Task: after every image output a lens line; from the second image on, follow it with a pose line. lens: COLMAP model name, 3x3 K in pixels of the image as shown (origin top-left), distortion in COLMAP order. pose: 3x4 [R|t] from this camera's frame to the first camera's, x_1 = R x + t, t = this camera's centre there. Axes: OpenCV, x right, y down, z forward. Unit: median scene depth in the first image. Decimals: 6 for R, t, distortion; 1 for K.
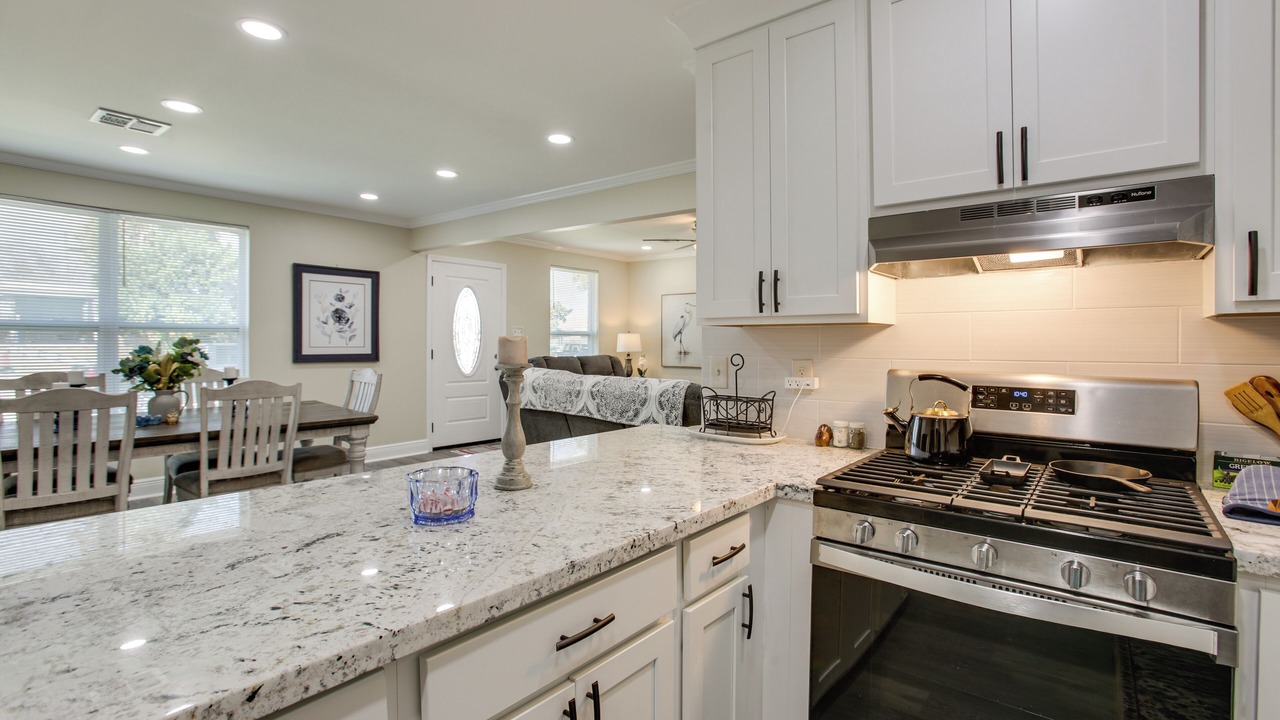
lens RADIAL K [[601.8, 0, 646.9], [0, 601.8, 344.2], [0, 0, 1]] dist [-0.047706, 0.004983]
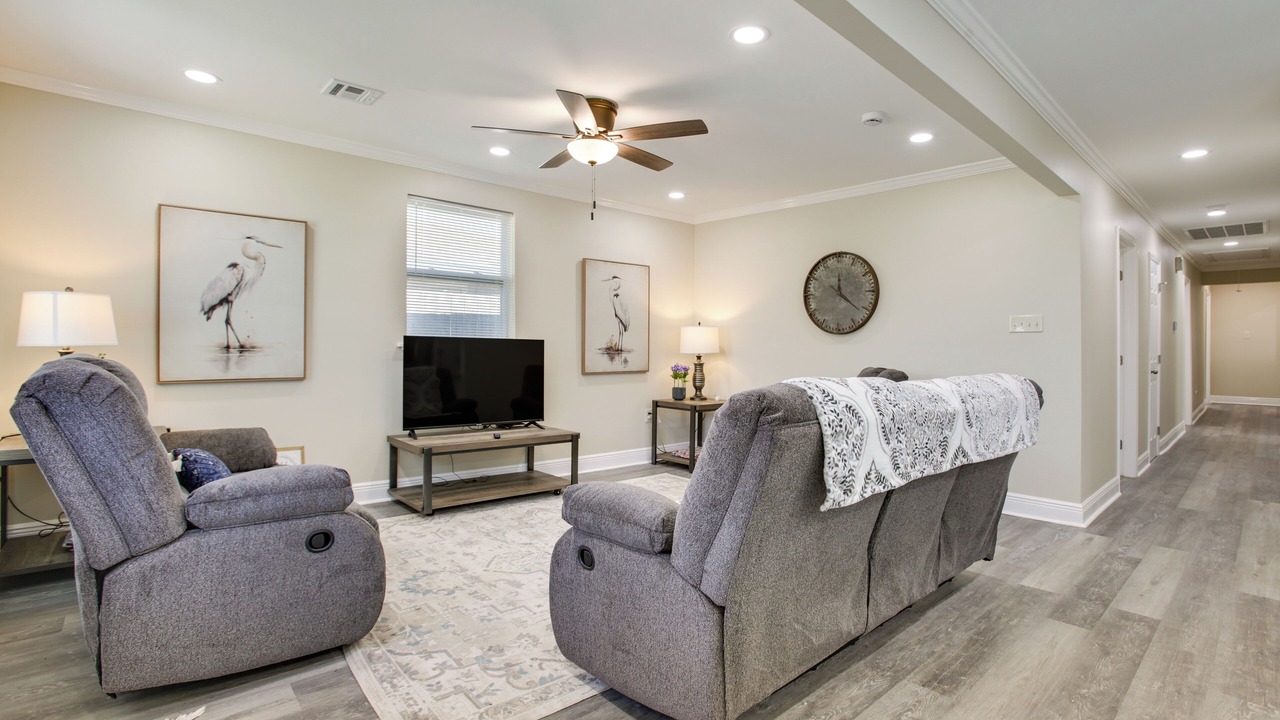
lens RADIAL K [[601.8, 0, 639.4], [0, 601.8, 354.6], [0, 0, 1]] dist [-0.047706, 0.004983]
pose [[0.165938, -0.010704, 0.986078, -0.438108], [-0.003907, 0.999926, 0.011512, 0.017964], [-0.986128, -0.005763, 0.165884, 0.891170]]
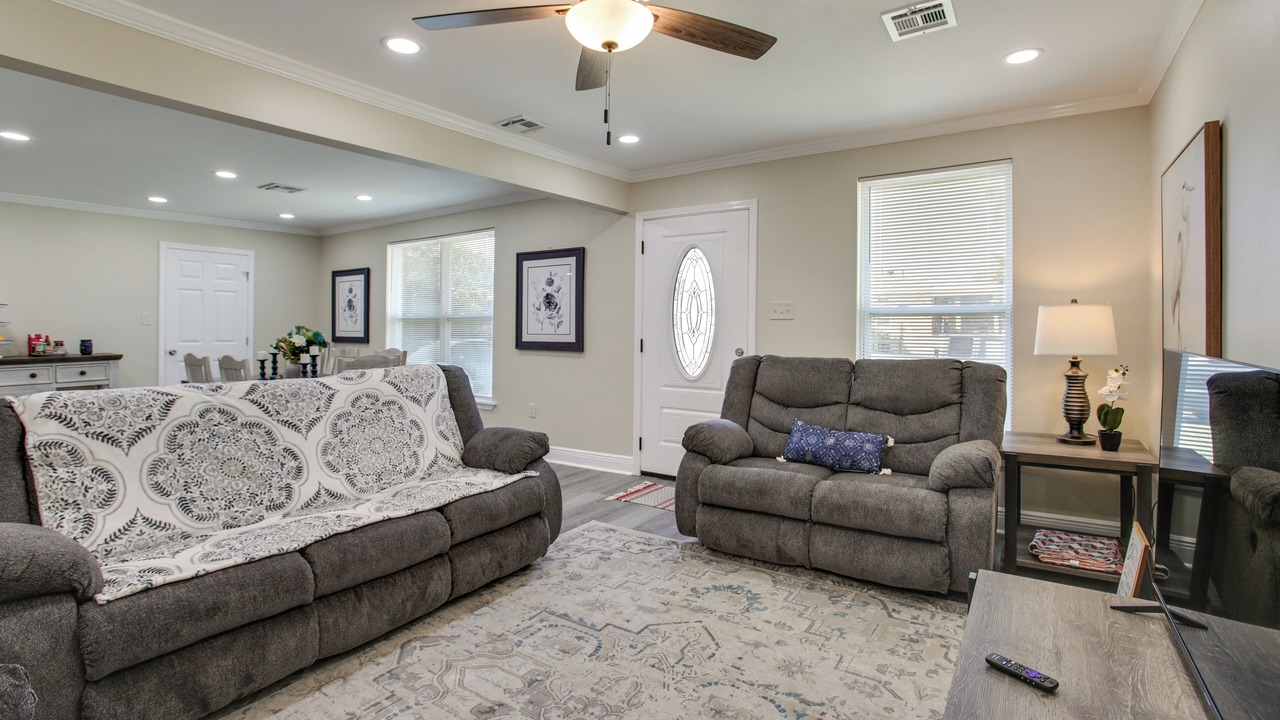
lens RADIAL K [[601.8, 0, 637.2], [0, 601.8, 327.5], [0, 0, 1]] dist [-0.047706, 0.004983]
pose [[0.093912, -0.007568, -0.995552, 0.427006], [-0.007765, 0.999935, -0.008334, 0.000752], [0.995550, 0.008513, 0.093847, 1.012209]]
